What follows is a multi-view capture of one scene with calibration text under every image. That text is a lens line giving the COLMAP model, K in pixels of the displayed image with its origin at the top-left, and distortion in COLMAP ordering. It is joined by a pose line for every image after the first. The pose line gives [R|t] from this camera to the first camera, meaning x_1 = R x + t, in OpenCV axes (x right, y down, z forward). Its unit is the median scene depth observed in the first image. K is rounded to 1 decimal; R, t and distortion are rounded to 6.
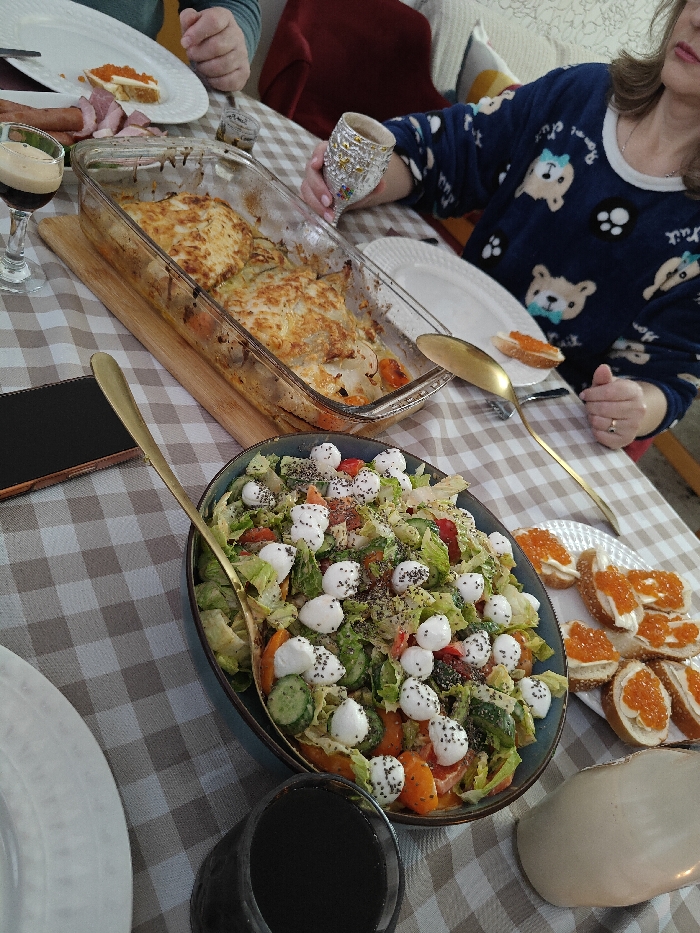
lens RADIAL K [[645.3, 0, 350.8], [0, 645.3, 432.9], [0, 0, 1]] dist [-0.006091, -0.000183]
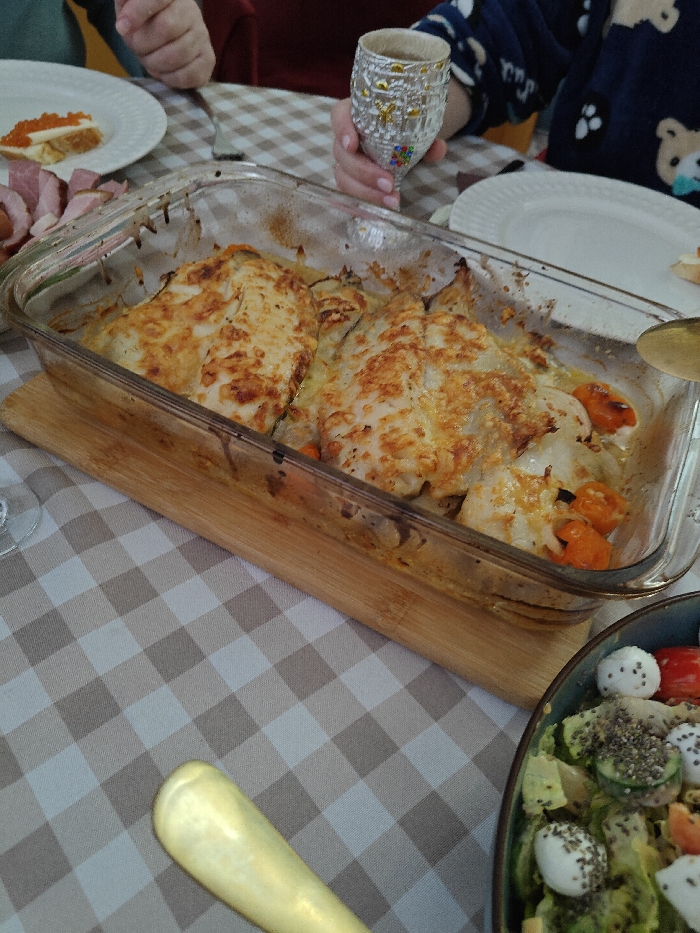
lens RADIAL K [[645.3, 0, 350.8], [0, 645.3, 432.9], [0, 0, 1]] dist [-0.006091, -0.000183]
pose [[0.923163, -0.359059, -0.137283, -0.078809], [0.368568, 0.928215, 0.050734, -0.188869], [0.109211, -0.097434, 0.989232, 0.369019]]
